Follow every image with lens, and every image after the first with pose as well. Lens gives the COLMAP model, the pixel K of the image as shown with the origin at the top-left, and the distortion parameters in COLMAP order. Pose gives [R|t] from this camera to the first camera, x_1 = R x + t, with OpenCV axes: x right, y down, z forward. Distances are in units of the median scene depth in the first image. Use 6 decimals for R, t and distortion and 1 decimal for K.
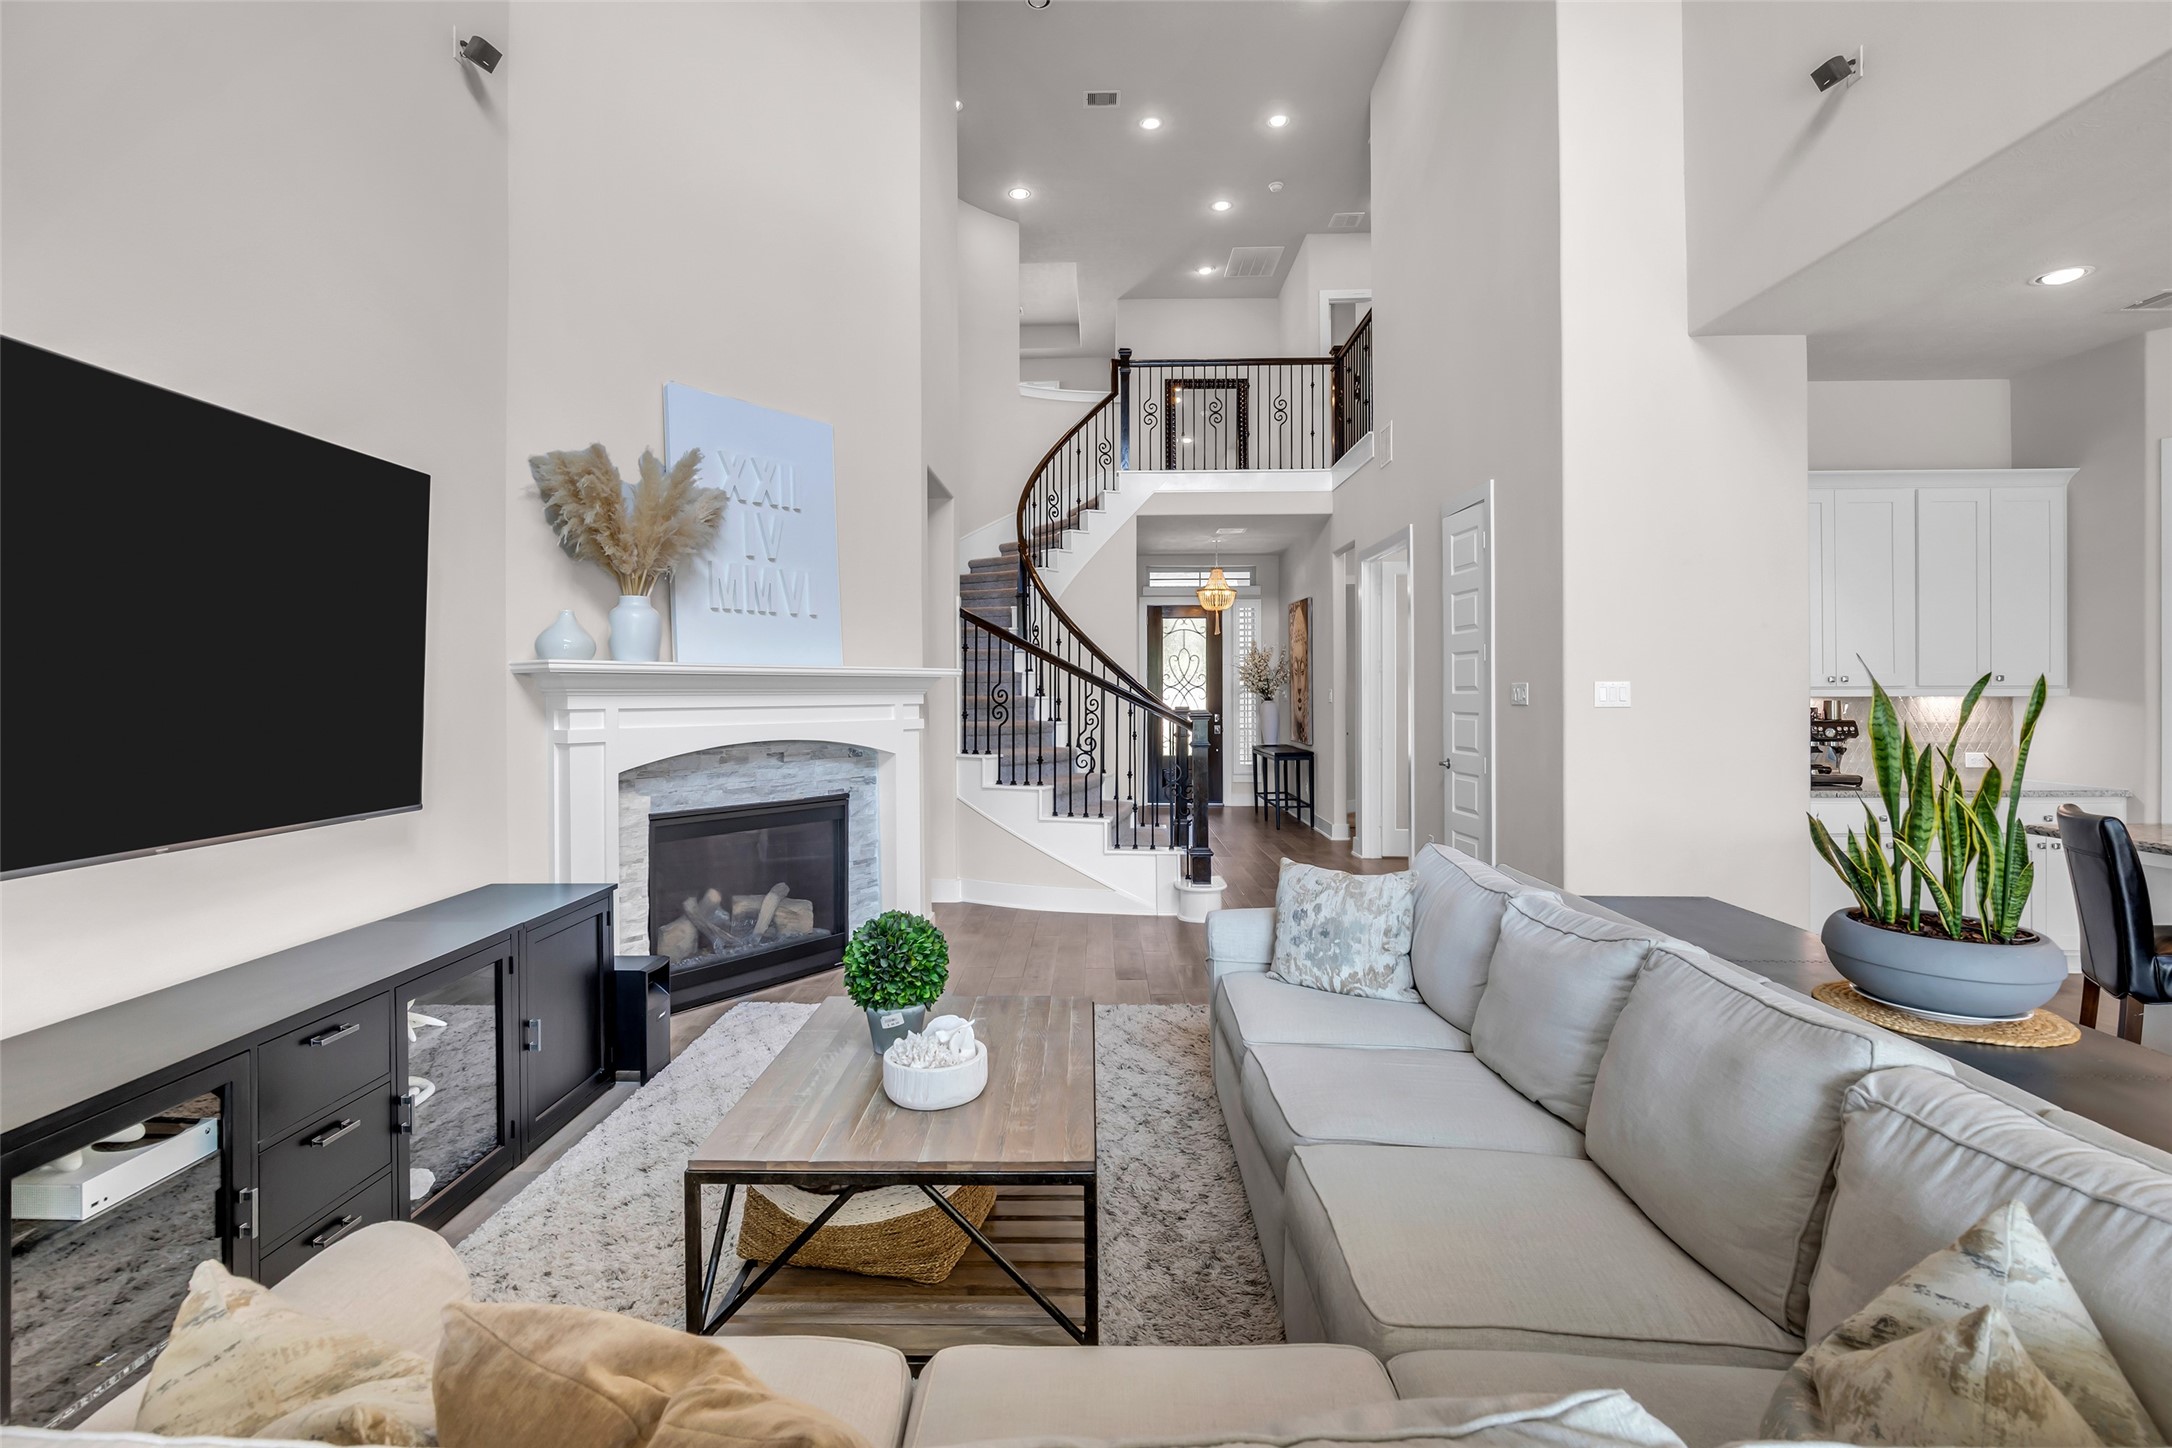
lens RADIAL K [[1032.3, 0, 1072.5], [0, 1032.3, 687.3], [0, 0, 1]] dist [-0.000880, -0.000274]
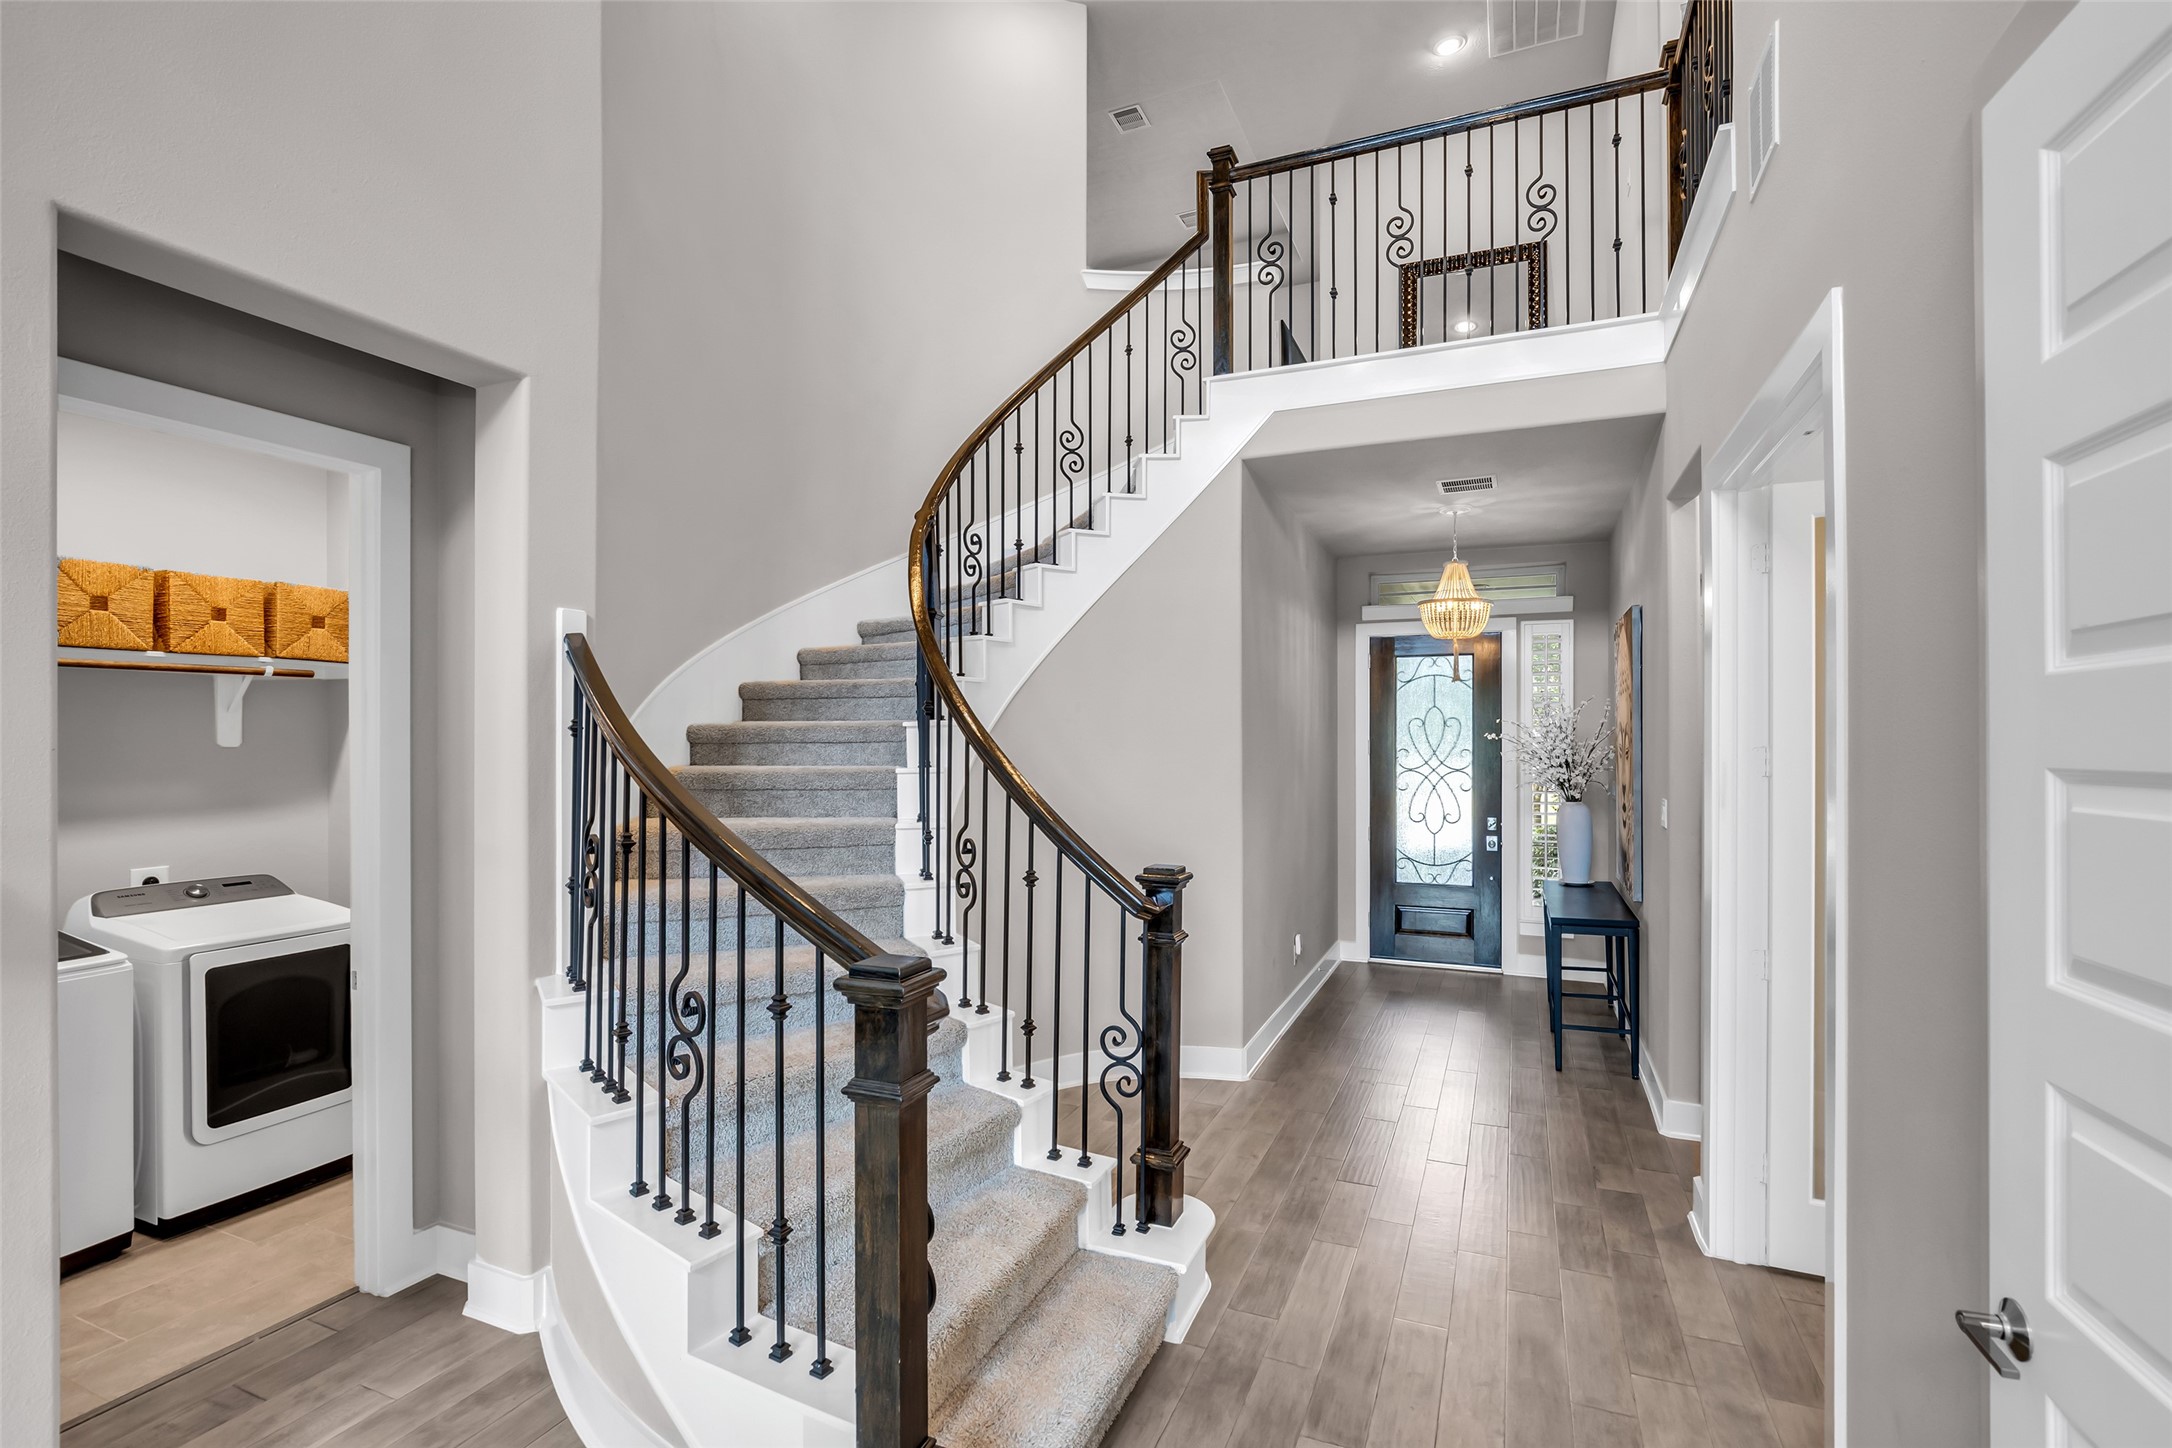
lens RADIAL K [[1002.2, 0, 1090.8], [0, 1002.2, 736.9], [0, 0, 1]] dist [-0.023660, 0.006505]
pose [[0.930519, 0.002487, -0.366236, 0.178225], [-0.002591, 0.999997, 0.000209, -0.025630], [0.366235, 0.000754, 0.930522, 0.505089]]
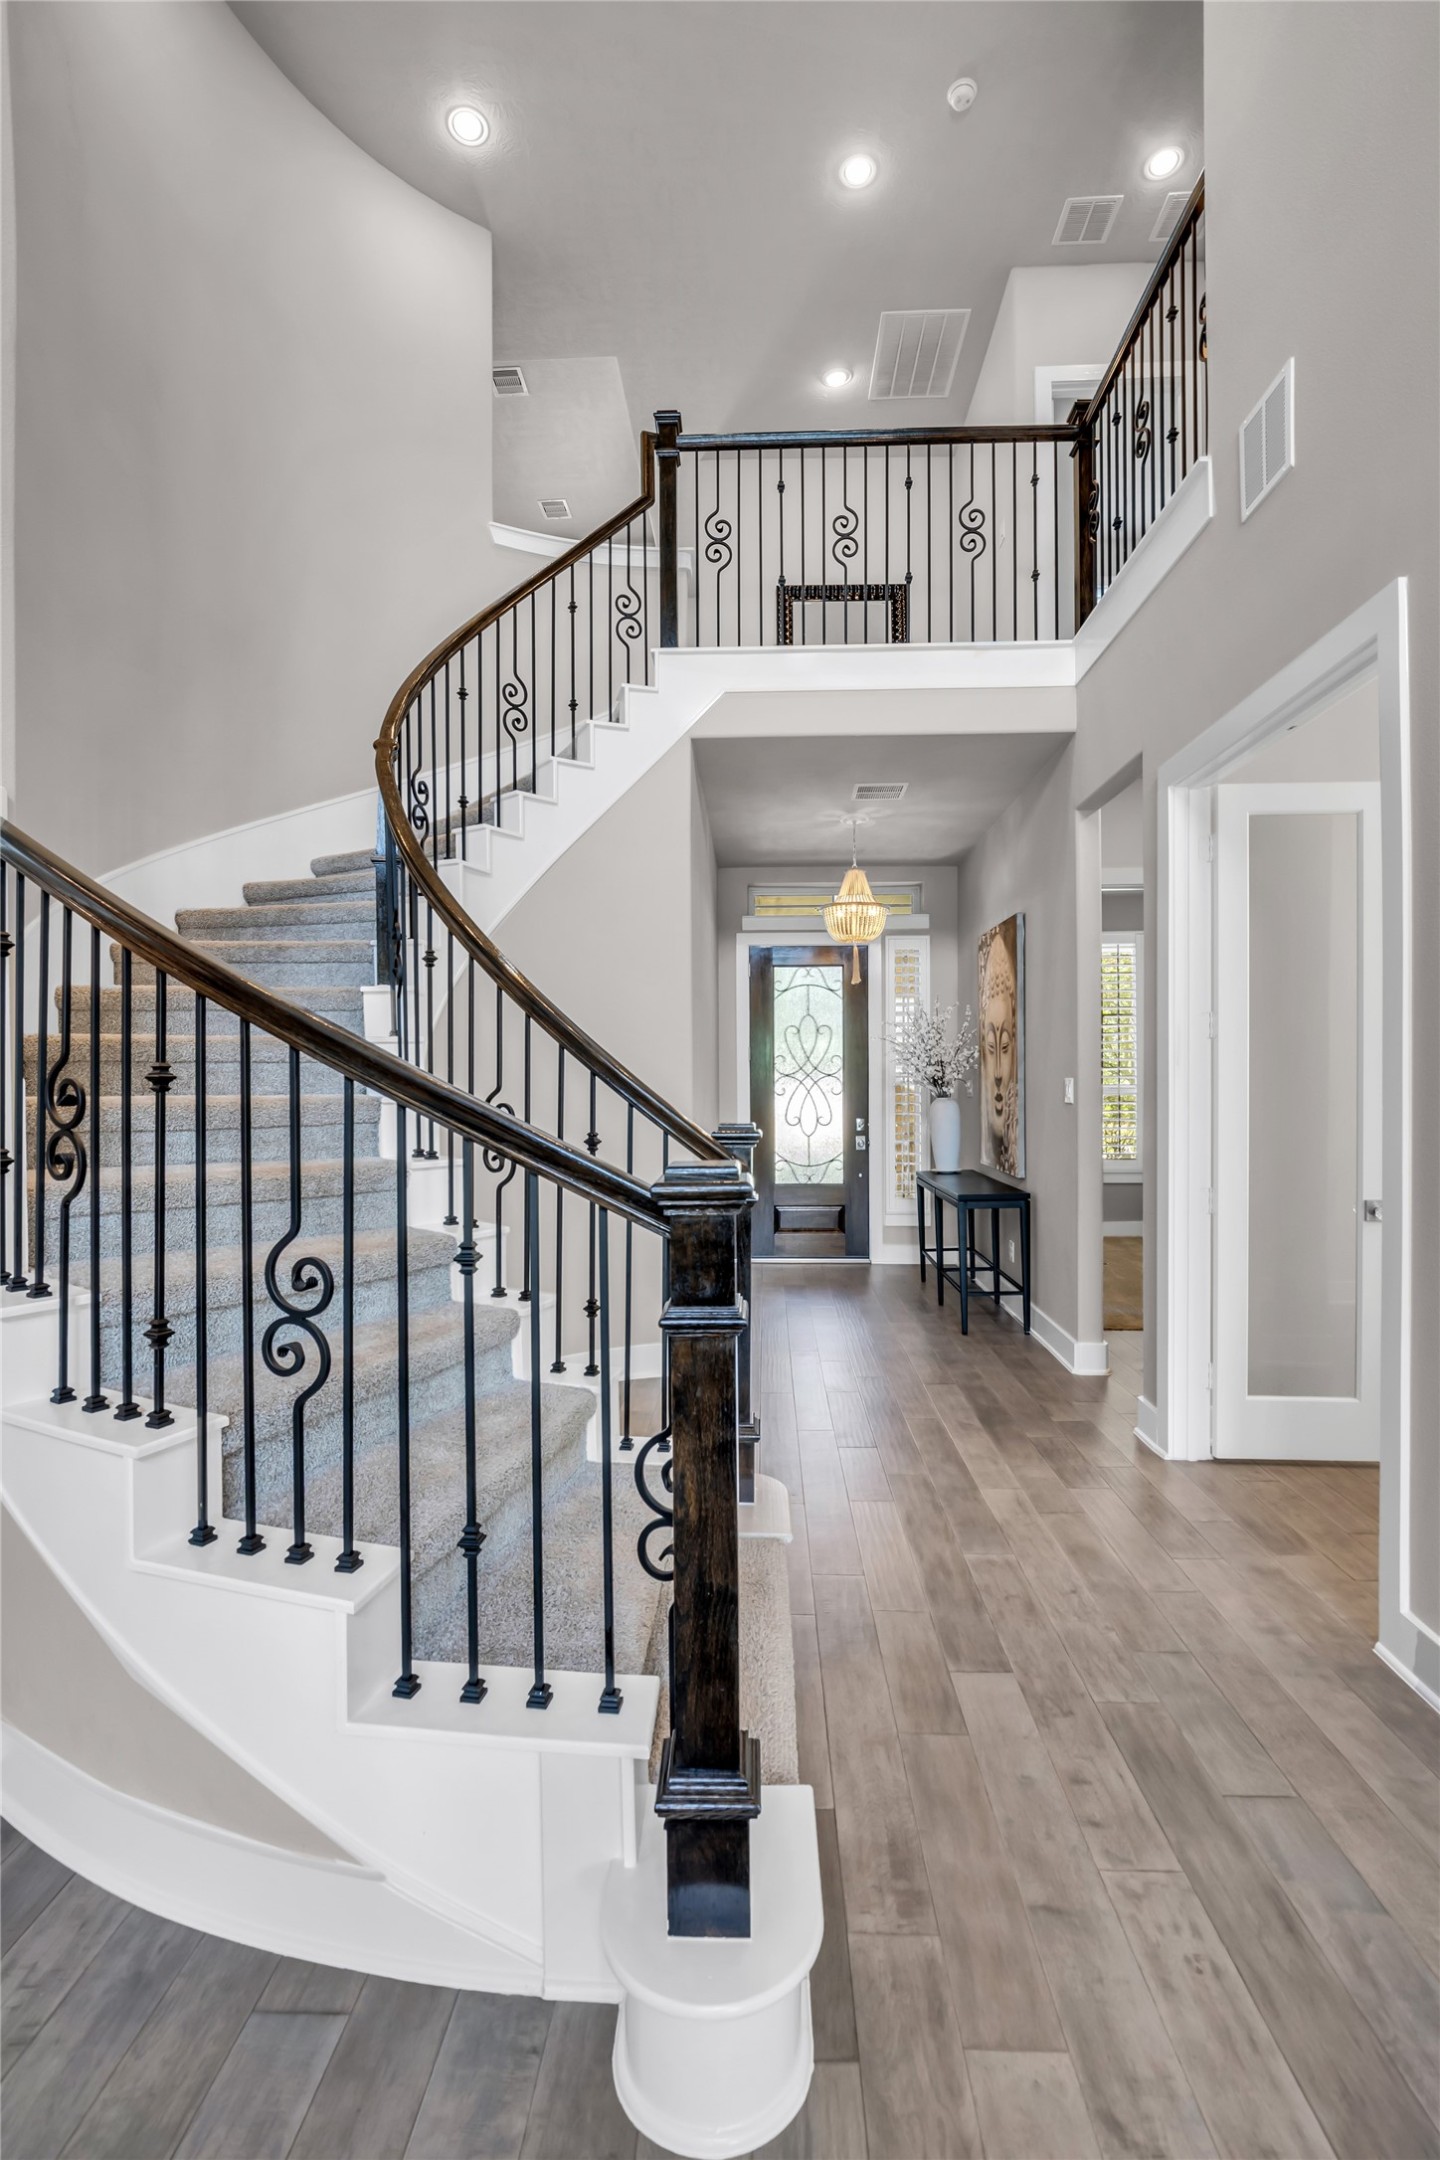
lens RADIAL K [[996.6, 0, 733.1], [0, 996.6, 1092.6], [0, 0, 1]] dist [-0.023660, 0.006505]
pose [[0.999984, -0.002700, -0.004907, 0.085639], [0.002770, 0.999894, 0.014287, 0.001827], [0.004868, -0.014300, 0.999886, 0.512193]]
